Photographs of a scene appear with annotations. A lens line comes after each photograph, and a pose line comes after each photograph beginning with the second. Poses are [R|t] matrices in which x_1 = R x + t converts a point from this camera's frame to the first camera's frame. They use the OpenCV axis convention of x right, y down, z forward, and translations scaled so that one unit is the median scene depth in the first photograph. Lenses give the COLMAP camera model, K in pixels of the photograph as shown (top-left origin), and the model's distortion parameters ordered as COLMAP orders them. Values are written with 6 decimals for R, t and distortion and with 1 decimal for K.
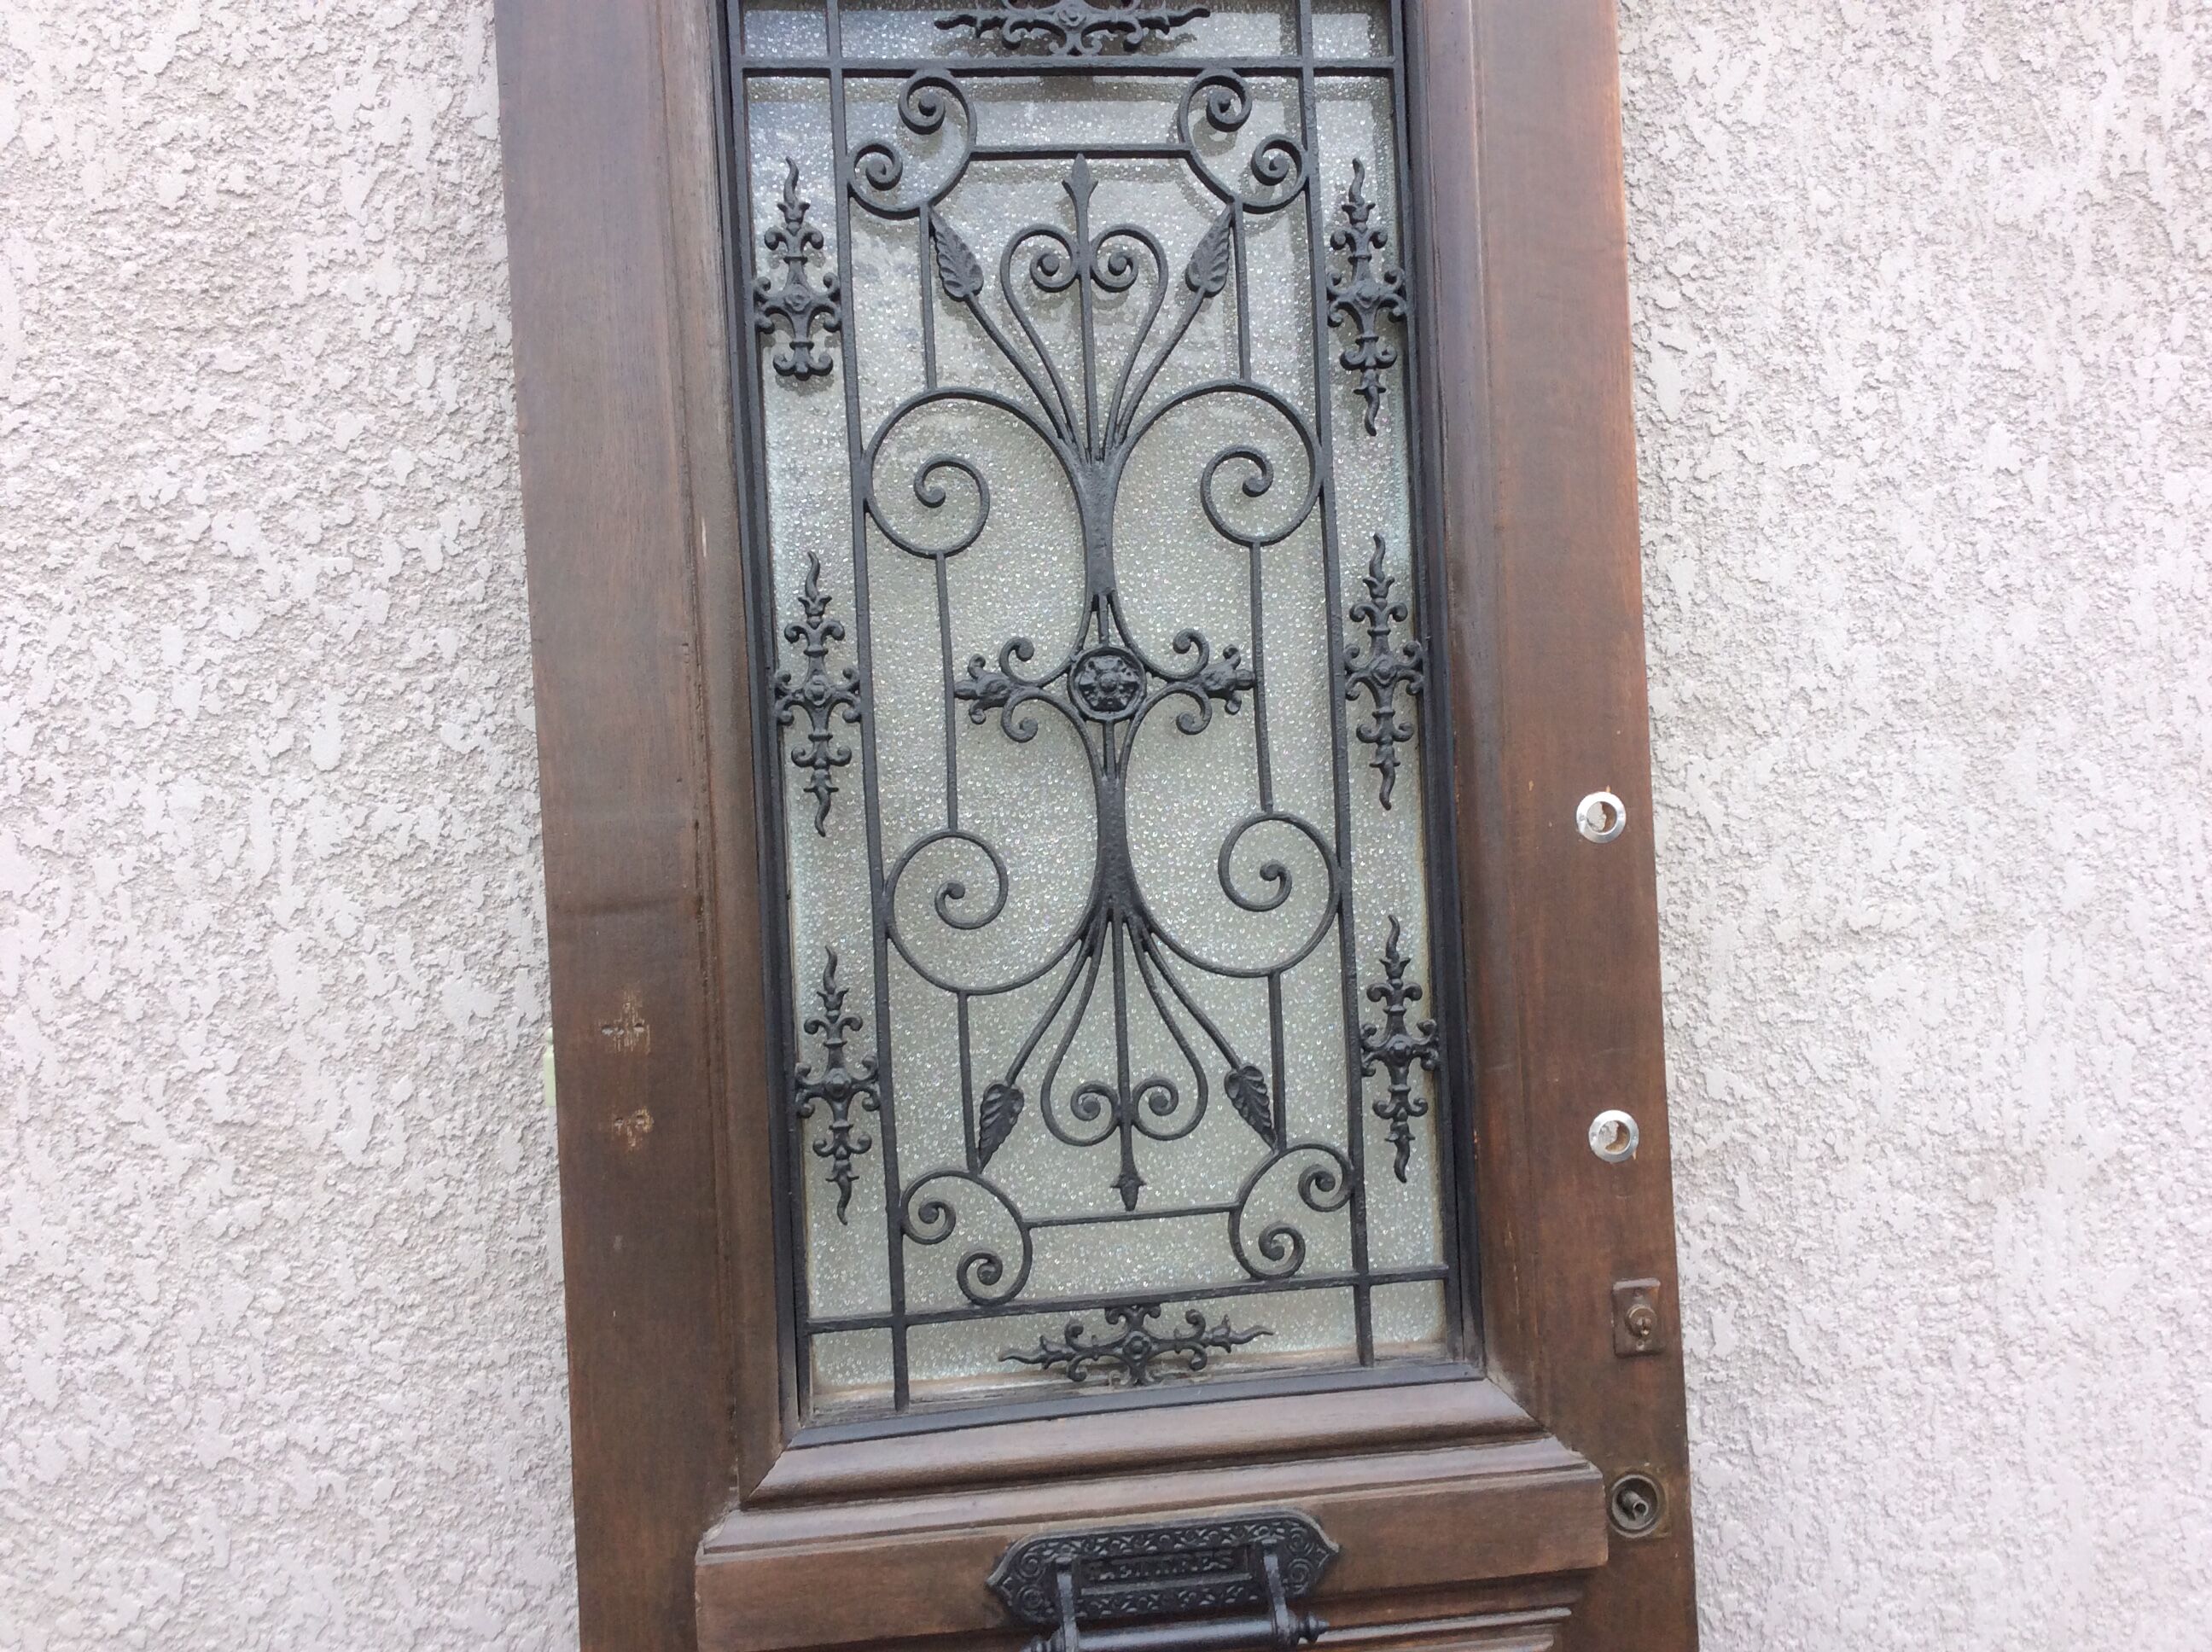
lens RADIAL K [[1964.5, 0, 1100.2], [0, 1964.5, 802.2], [0, 0, 1]] dist [0.114762, -0.196447]
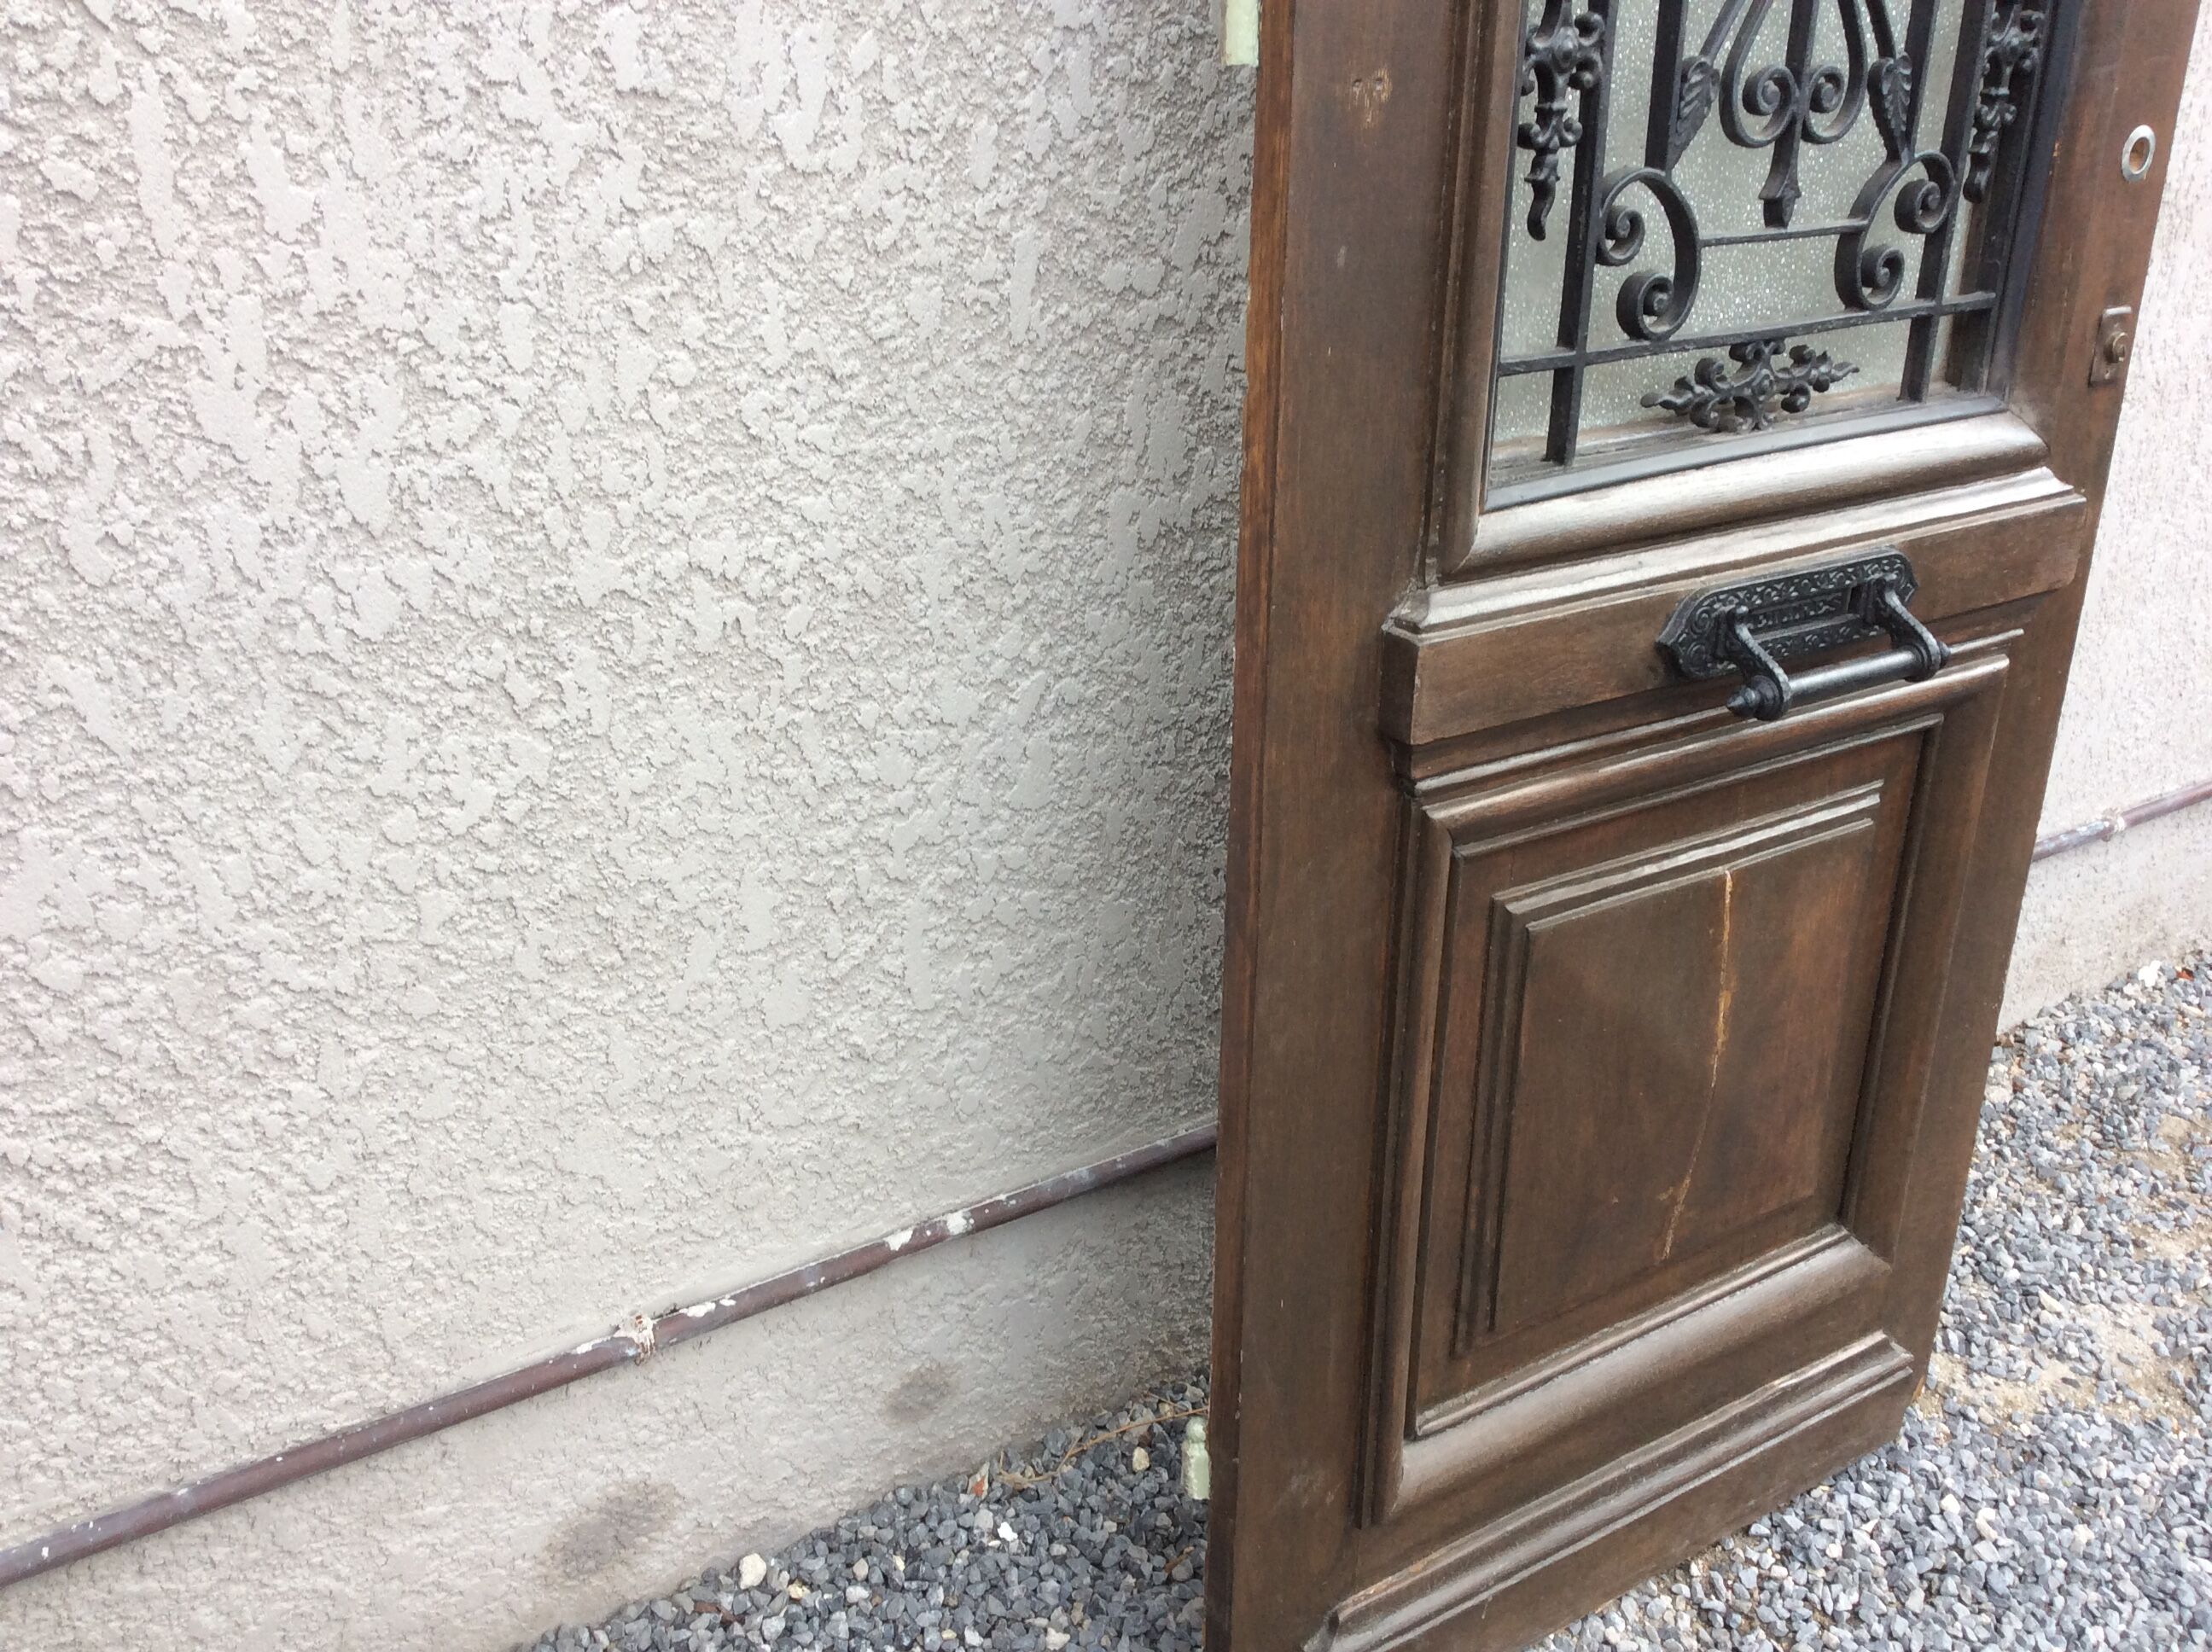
lens RADIAL K [[2013.8, 0, 1111.0], [0, 2013.8, 821.8], [0, 0, 1]] dist [0.136819, -0.264254]
pose [[0.895314, -0.118730, 0.429320, -0.641145], [-0.058007, 0.924537, 0.376653, 0.125392], [-0.441642, -0.362126, 0.820864, 0.303178]]
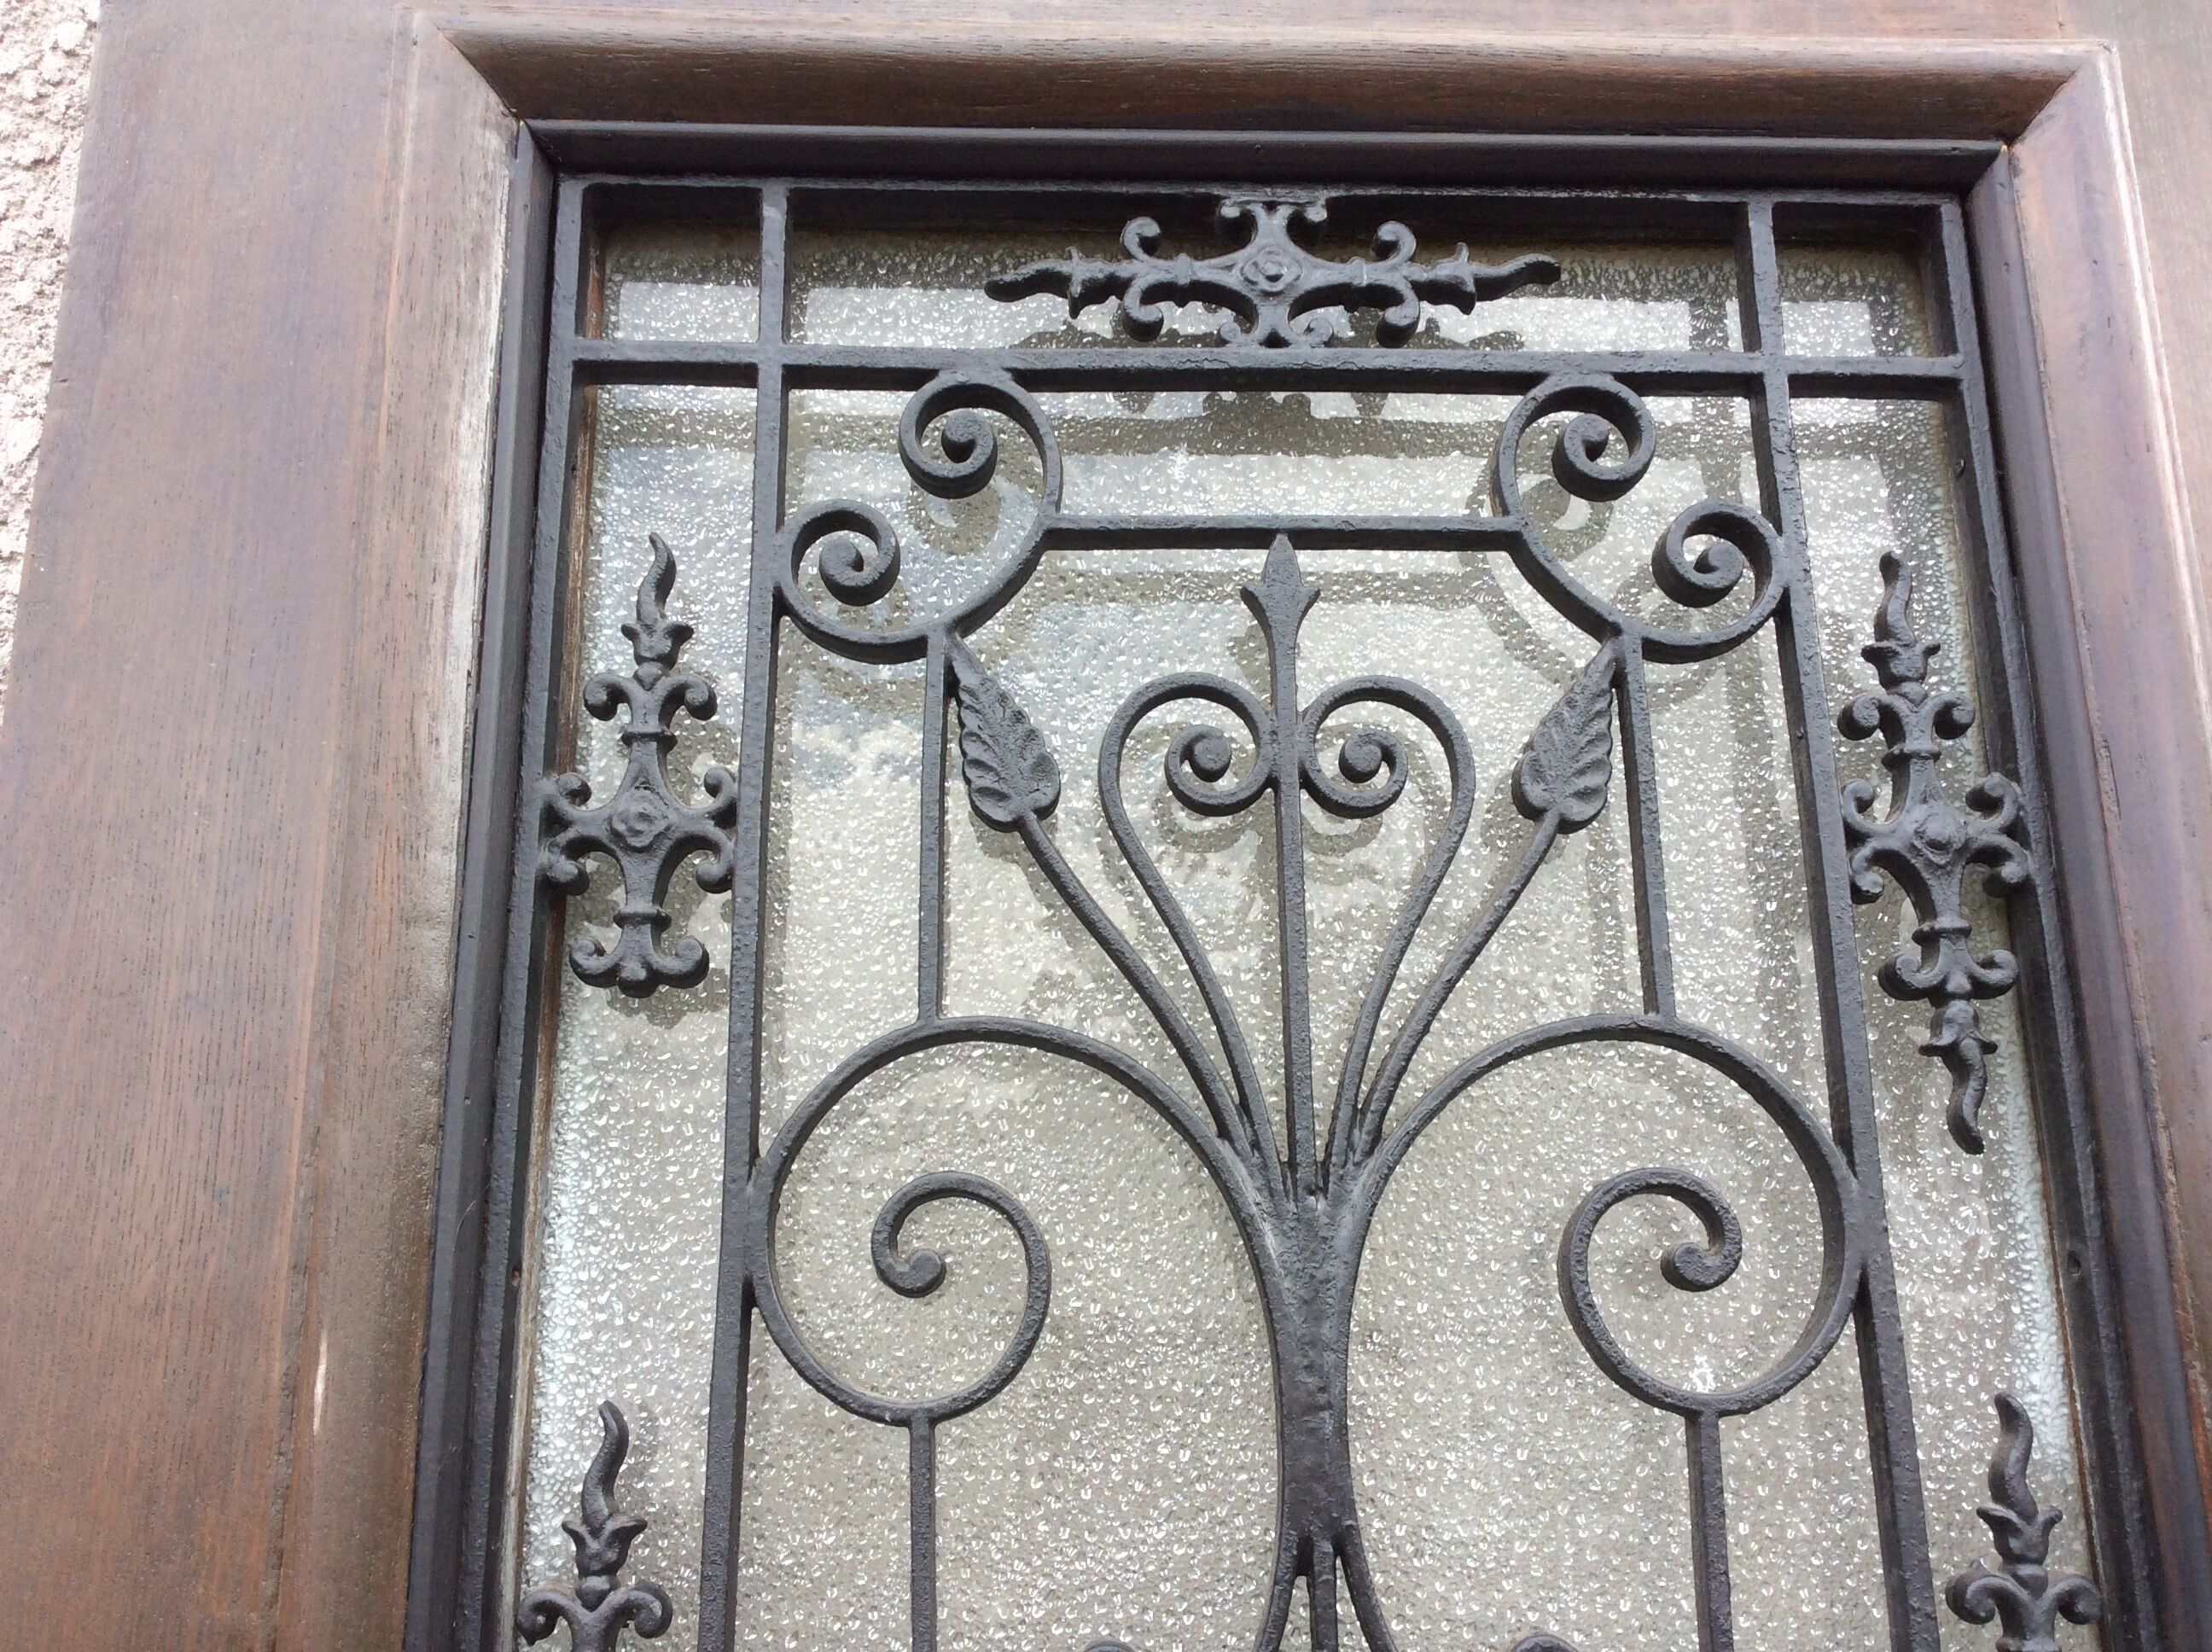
lens RADIAL K [[2013.8, 0, 1111.0], [0, 2013.8, 821.8], [0, 0, 1]] dist [0.136819, -0.264254]
pose [[0.995264, 0.015233, -0.096009, -0.003386], [-0.040227, 0.963653, -0.264113, -0.132244], [0.088496, 0.266724, 0.959701, 0.548964]]
